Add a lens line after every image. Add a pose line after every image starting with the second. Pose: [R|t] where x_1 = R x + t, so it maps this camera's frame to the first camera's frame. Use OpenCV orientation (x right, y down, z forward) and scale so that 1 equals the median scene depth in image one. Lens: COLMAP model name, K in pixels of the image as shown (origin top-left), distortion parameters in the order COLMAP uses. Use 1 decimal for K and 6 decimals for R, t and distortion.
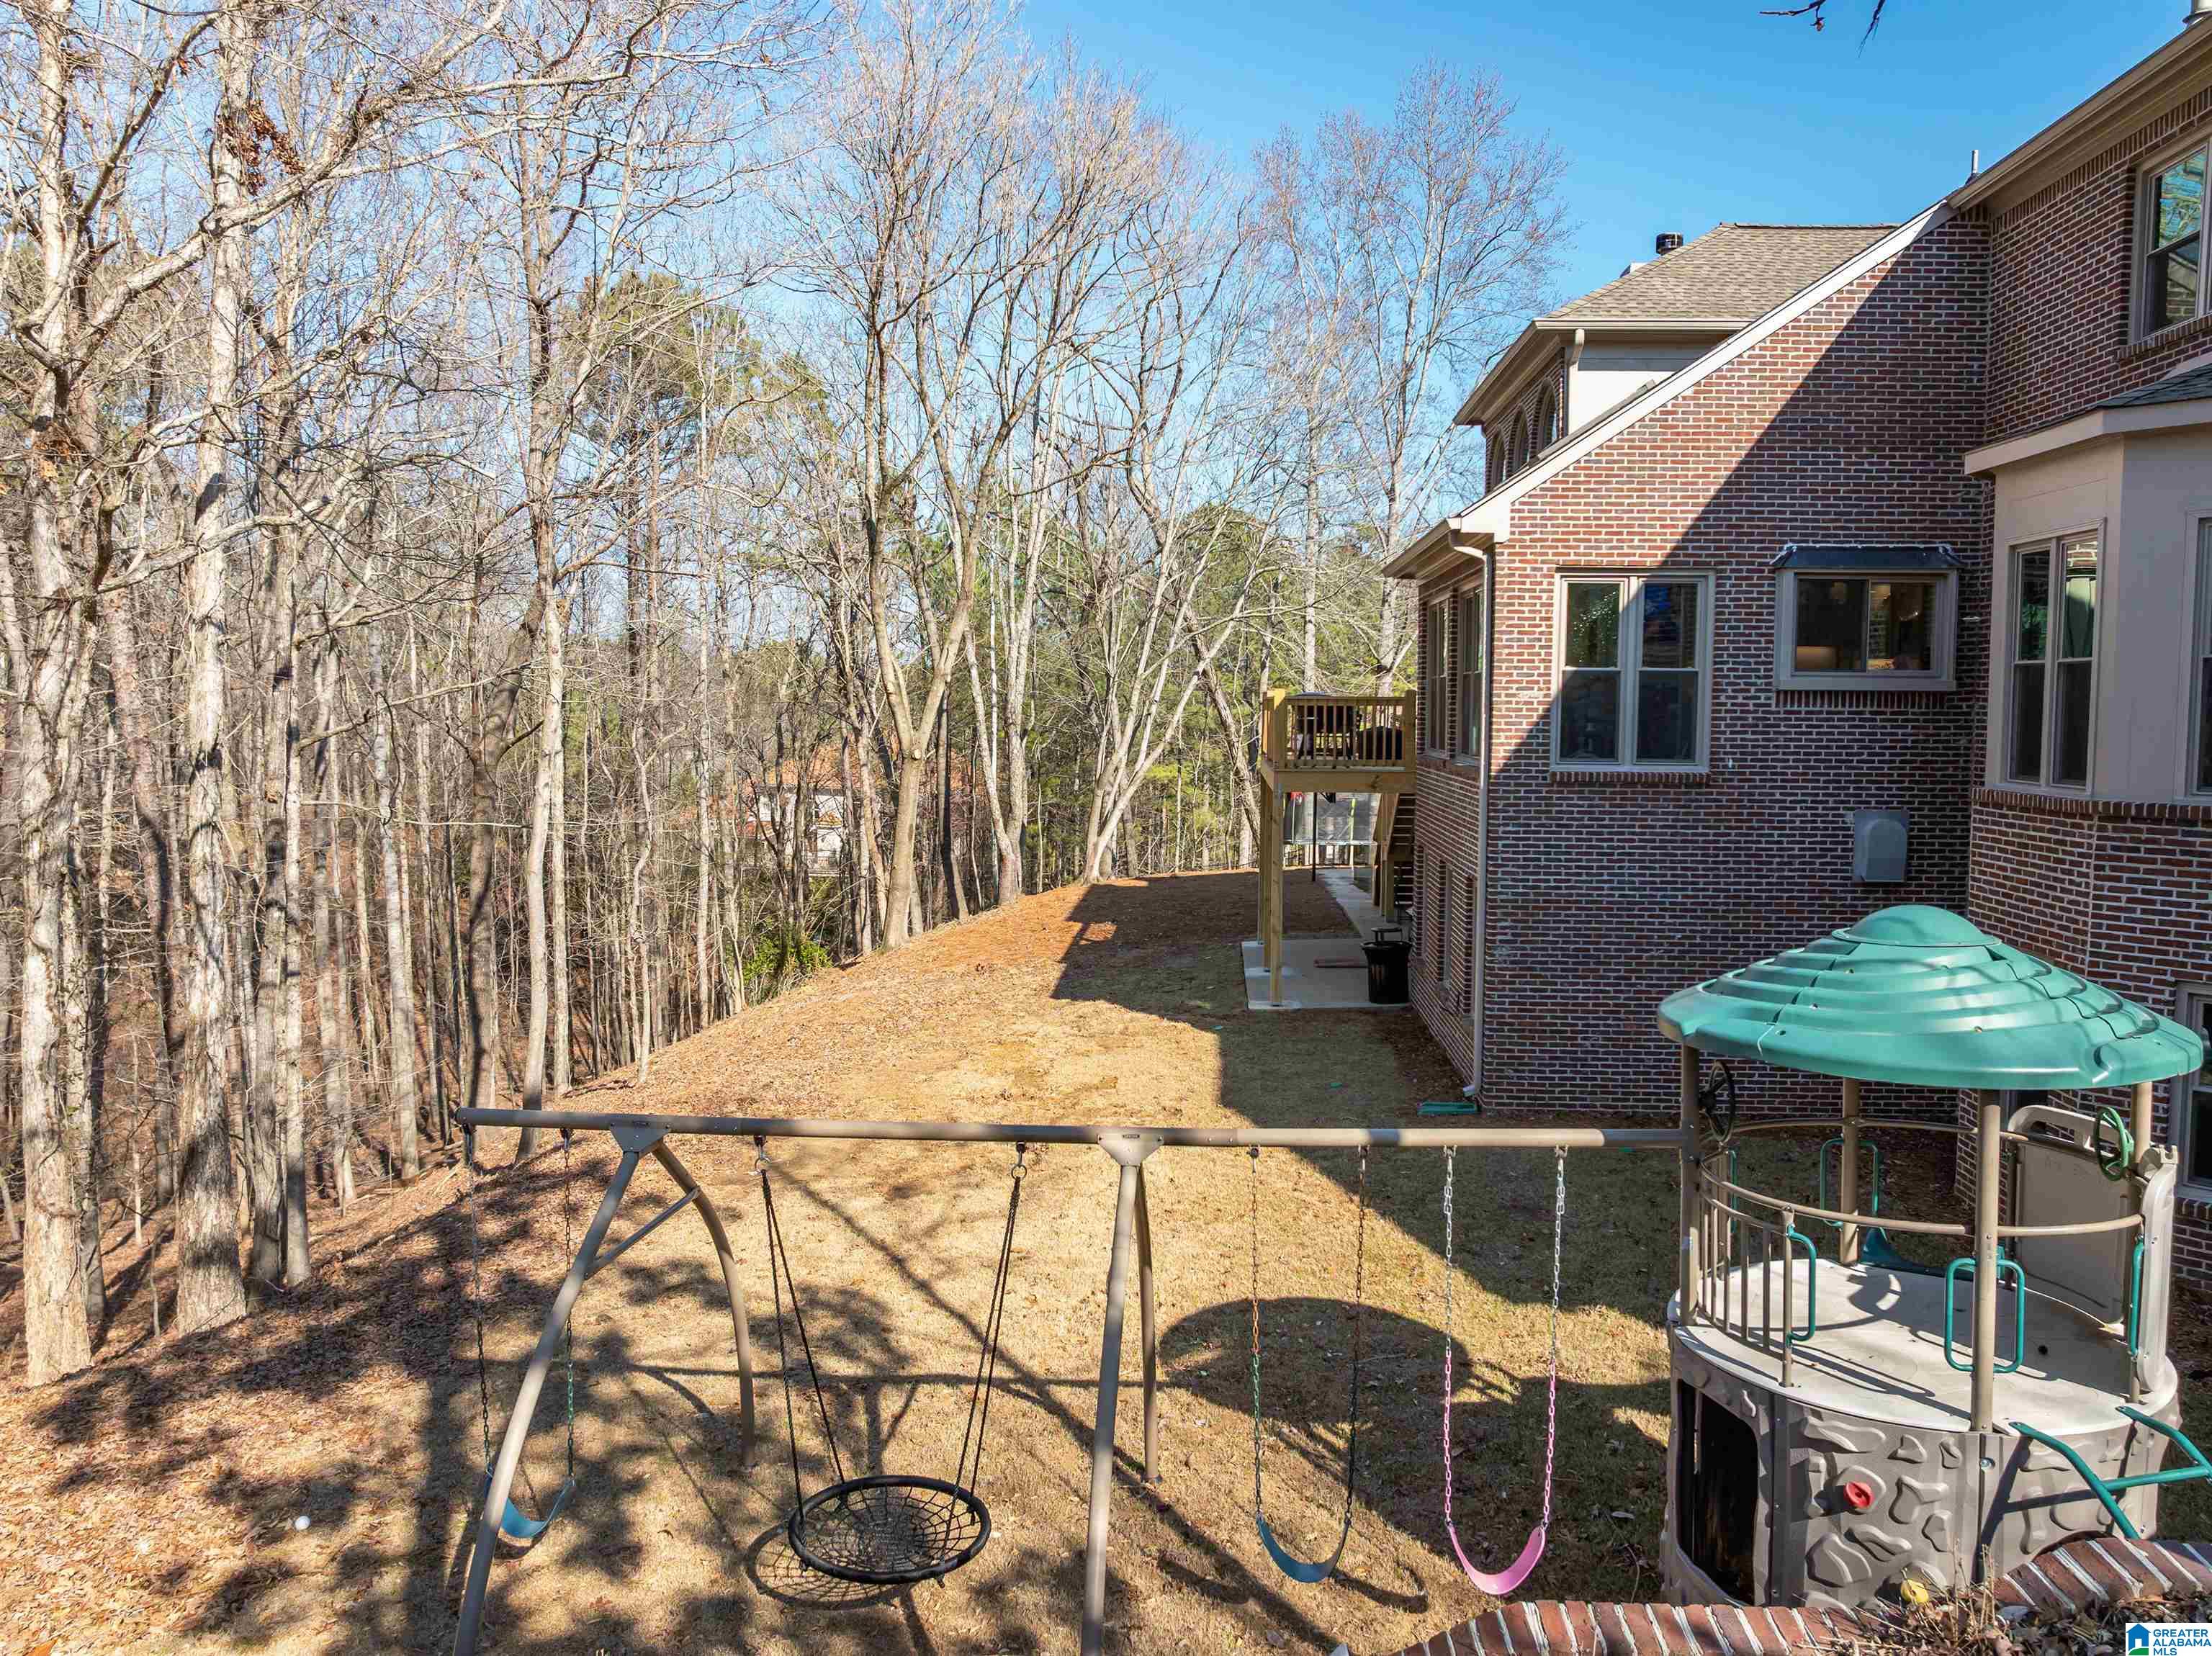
lens RADIAL K [[1553.6, 0, 1112.4], [0, 1553.6, 820.9], [0, 0, 1]] dist [-0.032435, -0.003600]
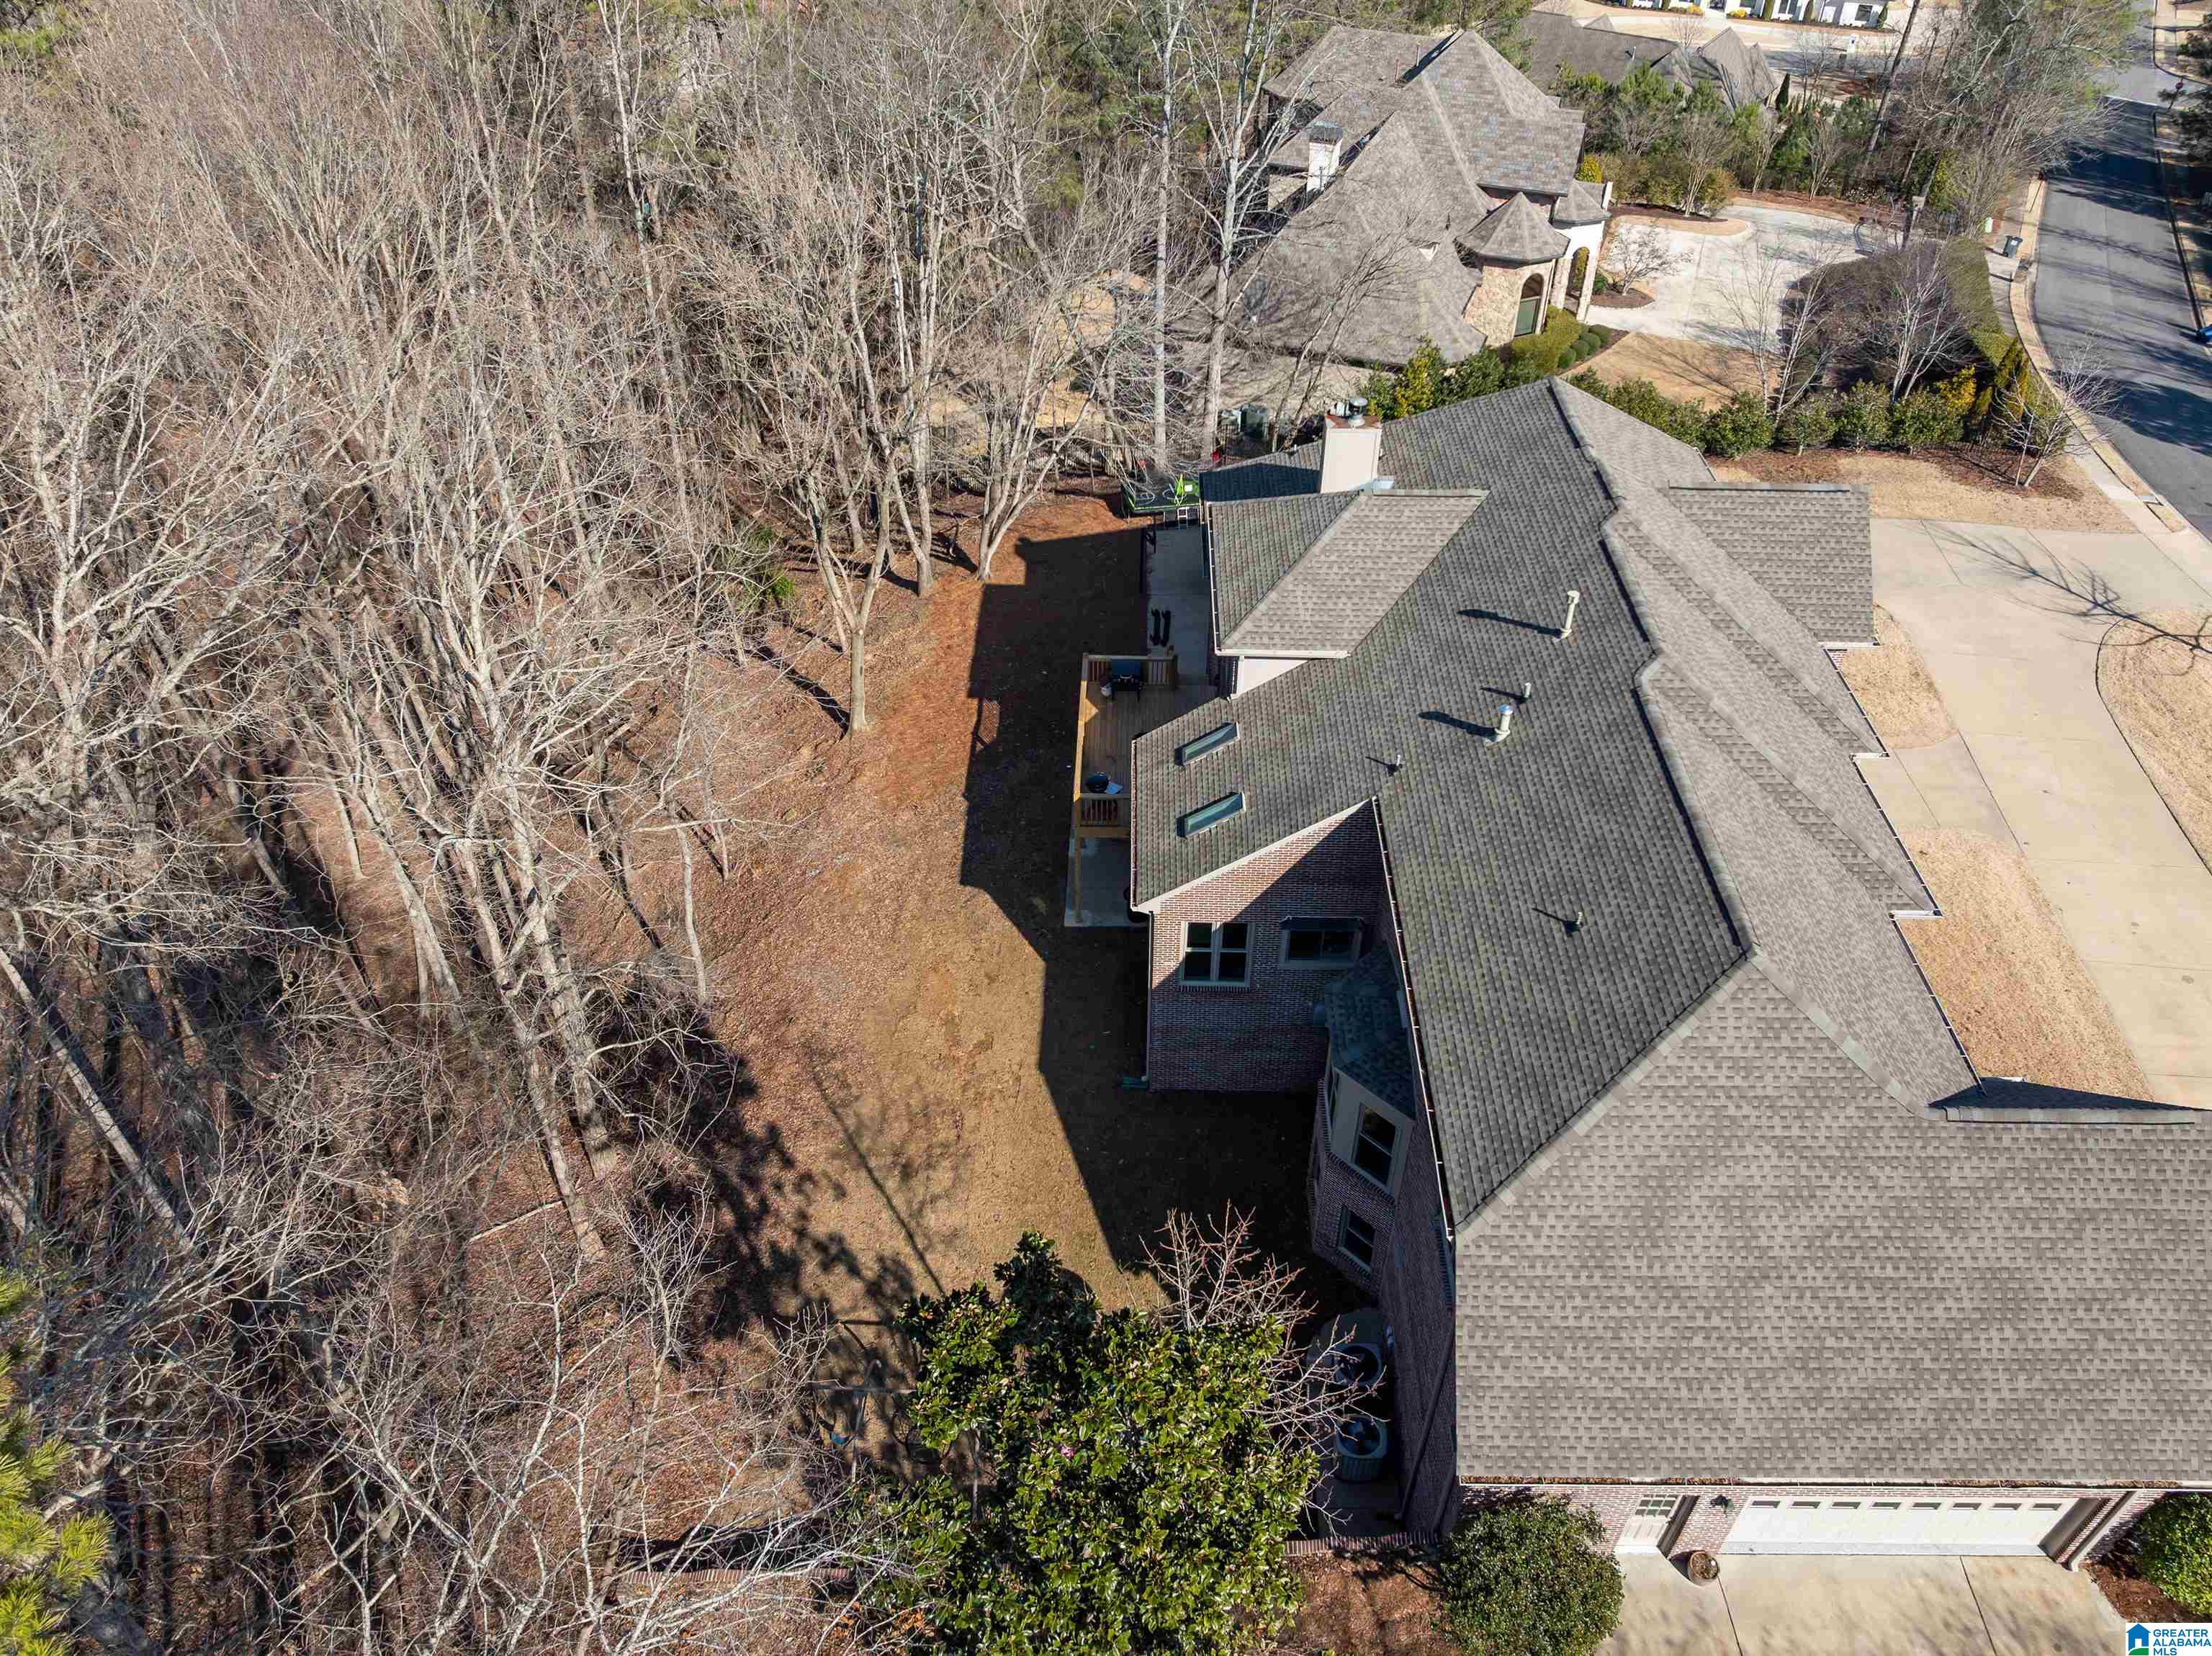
lens RADIAL K [[1553.6, 0, 1112.4], [0, 1553.6, 820.9], [0, 0, 1]] dist [-0.032435, -0.003600]
pose [[0.999002, -0.027637, 0.035103, 0.154585], [0.001437, 0.805170, 0.593042, -2.053672], [-0.044654, -0.592399, 0.804406, -0.861711]]
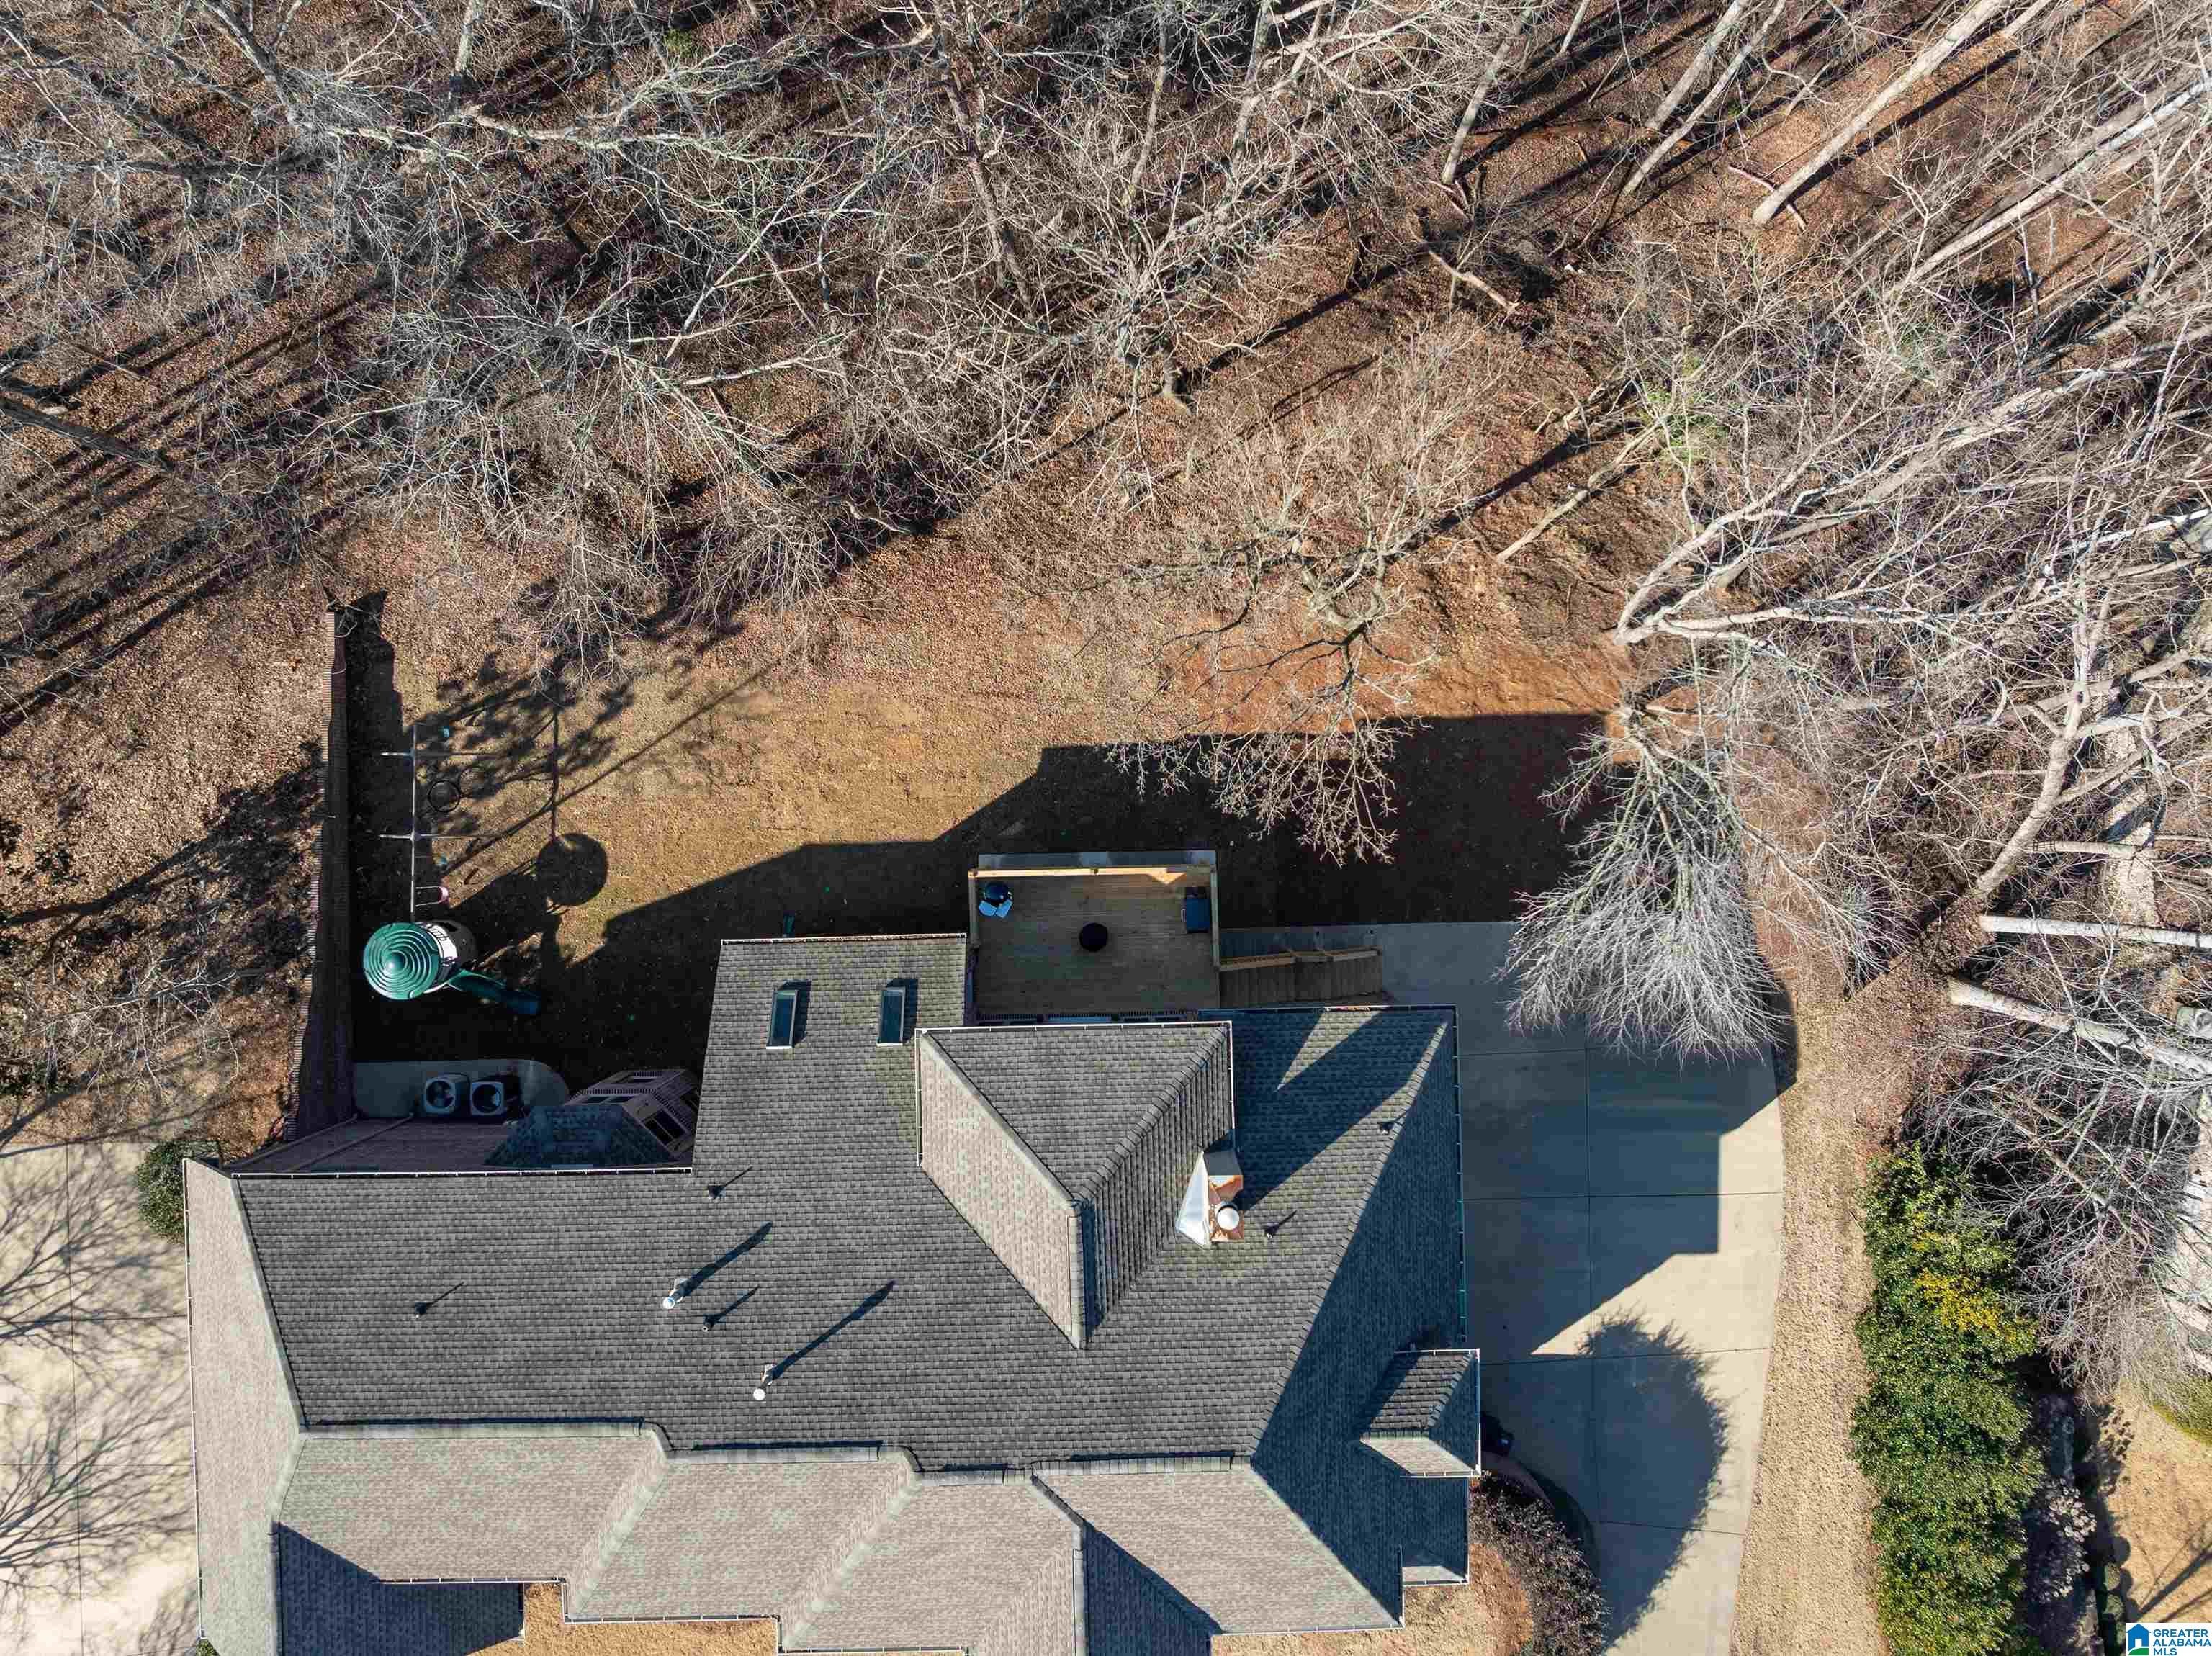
lens RADIAL K [[1543.7, 0, 1111.0], [0, 1543.7, 812.4], [0, 0, 1]] dist [-0.002793, -0.060530]
pose [[0.086044, 0.996266, 0.007052, 0.061244], [-0.063773, -0.001556, 0.997963, -3.501273], [0.994248, -0.086318, 0.063401, 1.926820]]
